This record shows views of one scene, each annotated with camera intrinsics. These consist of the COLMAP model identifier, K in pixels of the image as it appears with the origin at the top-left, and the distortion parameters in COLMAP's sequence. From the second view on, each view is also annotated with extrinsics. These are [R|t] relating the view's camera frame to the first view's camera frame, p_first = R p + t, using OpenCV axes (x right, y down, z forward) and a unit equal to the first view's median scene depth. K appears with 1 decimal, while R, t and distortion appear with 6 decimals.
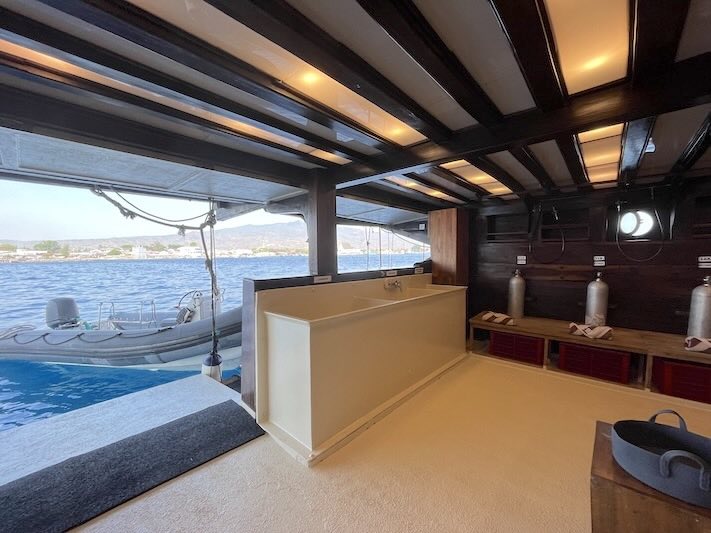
lens RADIAL K [[286.7, 0, 351.5], [0, 286.7, 266.5], [0, 0, 1]] dist [0.000941, -0.000142]
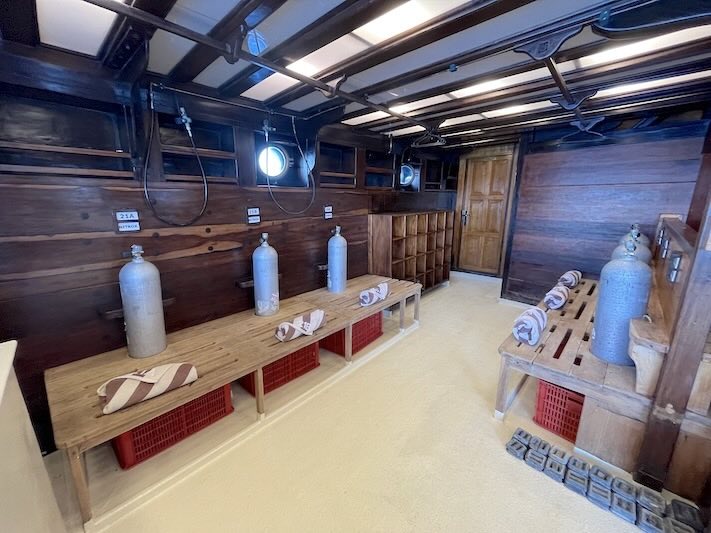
lens RADIAL K [[286.7, 0, 351.5], [0, 286.7, 266.5], [0, 0, 1]] dist [0.000941, -0.000142]
pose [[0.021441, -0.219826, 0.975304, 0.185081], [0.050658, 0.974514, 0.218534, -0.037307], [-0.998486, 0.044721, 0.032030, 0.735370]]
